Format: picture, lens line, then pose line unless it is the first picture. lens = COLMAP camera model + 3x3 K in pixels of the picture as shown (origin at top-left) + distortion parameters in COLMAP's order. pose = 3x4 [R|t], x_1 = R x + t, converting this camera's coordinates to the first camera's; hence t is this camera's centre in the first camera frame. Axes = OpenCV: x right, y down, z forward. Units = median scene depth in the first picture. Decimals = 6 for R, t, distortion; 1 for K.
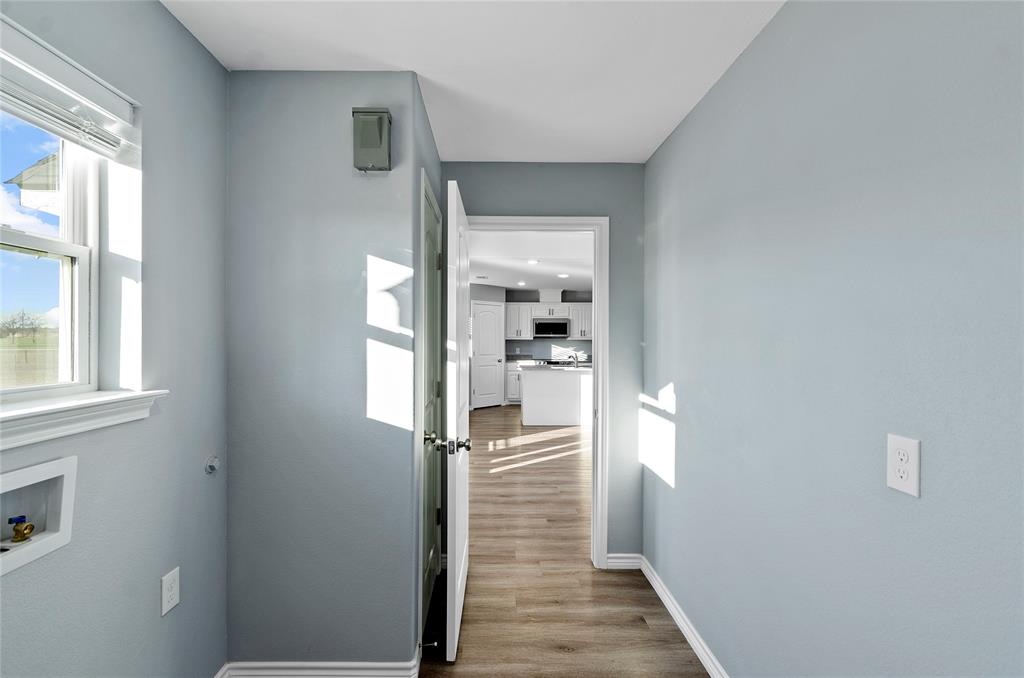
lens RADIAL K [[452.6, 0, 496.8], [0, 452.6, 341.4], [0, 0, 1]] dist [-0.000279, -0.000262]
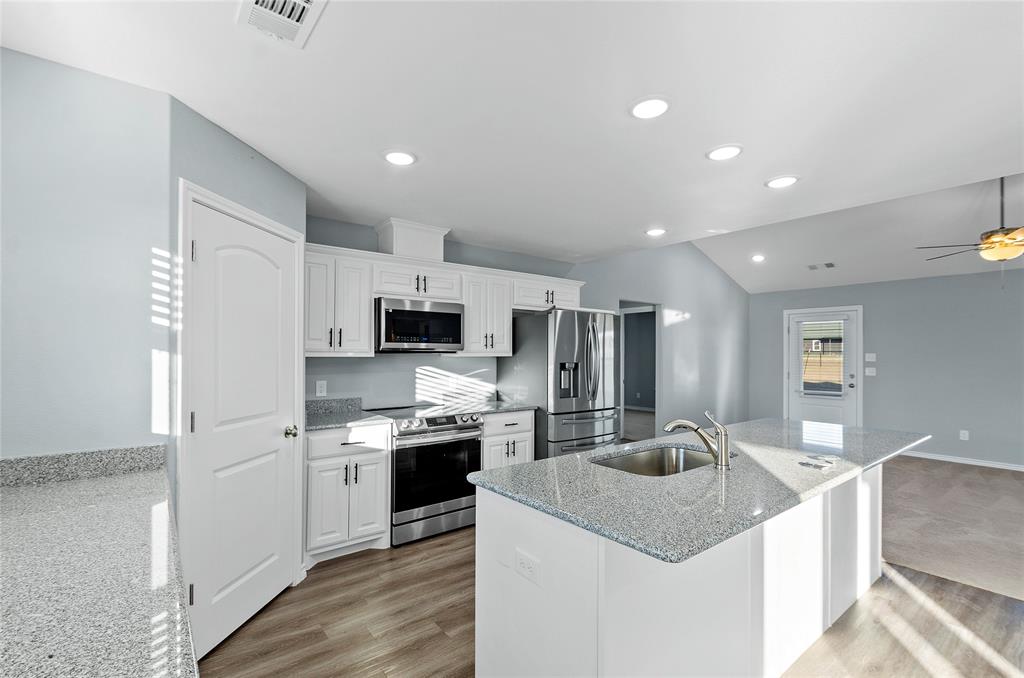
lens RADIAL K [[455.8, 0, 499.3], [0, 455.8, 350.9], [0, 0, 1]] dist [0.000103, -0.000264]
pose [[0.800489, 0.002961, 0.599340, -0.057532], [0.002396, 0.999964, -0.008140, -0.005464], [-0.599342, 0.007952, 0.800453, 0.658504]]
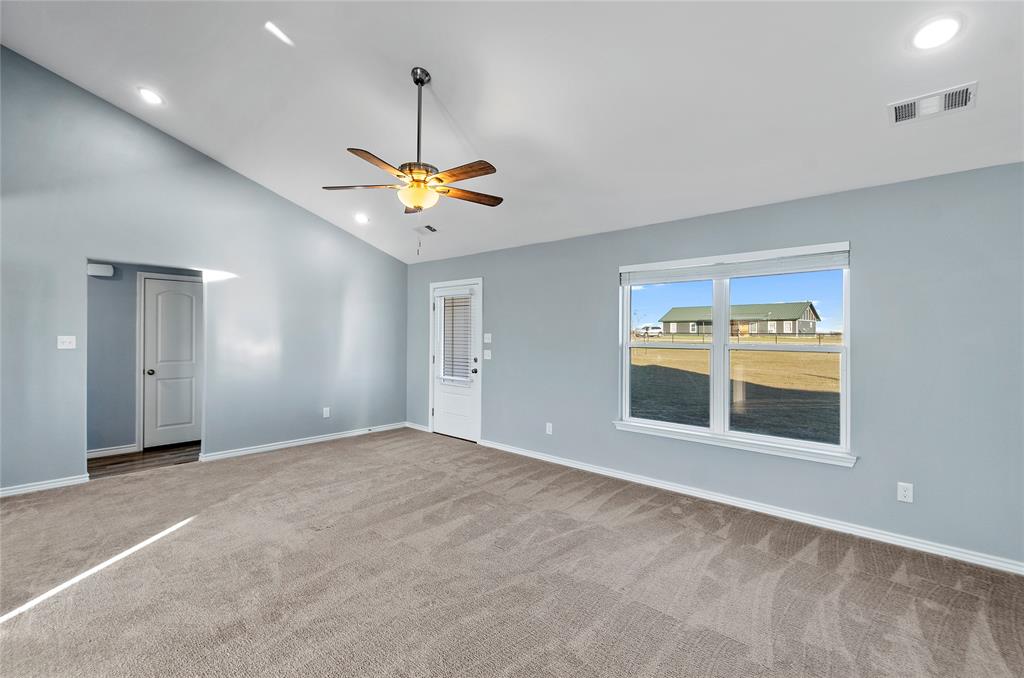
lens RADIAL K [[453.0, 0, 502.2], [0, 453.0, 333.3], [0, 0, 1]] dist [0.002240, 0.000079]
pose [[0.688889, 0.002481, 0.724862, 0.386446], [0.002185, 0.999982, -0.005499, -0.002884], [-0.724863, 0.005372, 0.688872, 0.456259]]
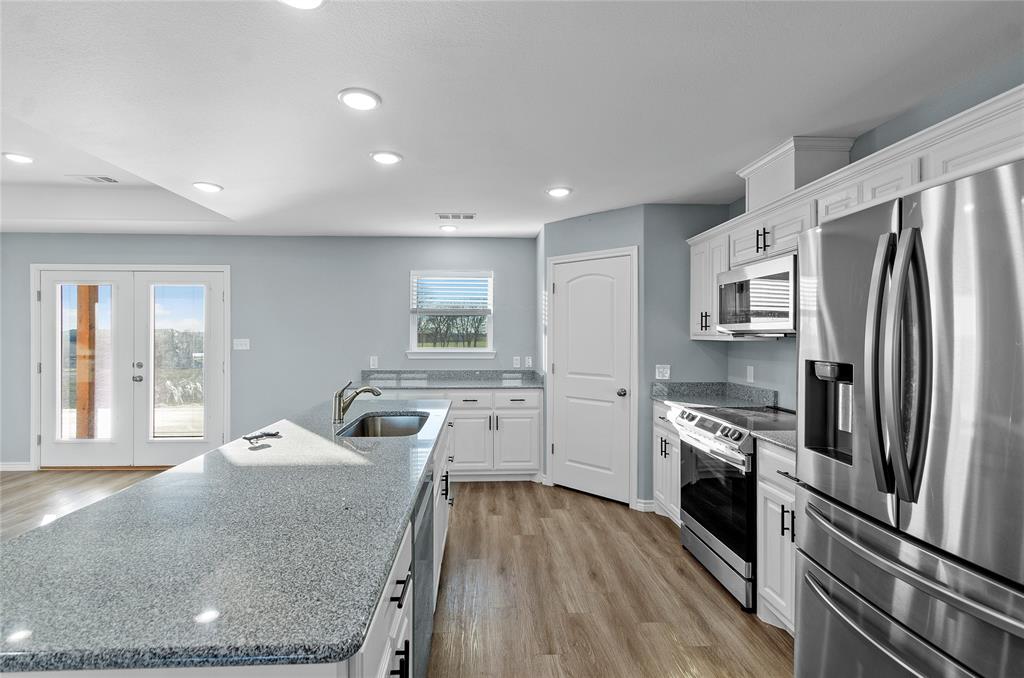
lens RADIAL K [[465.1, 0, 492.0], [0, 465.1, 330.5], [0, 0, 1]] dist [0.009451, -0.000212]
pose [[0.026839, -0.008304, -0.999605, 0.397886], [-0.007105, 0.999939, -0.008497, -0.007511], [0.999615, 0.007330, 0.026778, 0.833082]]
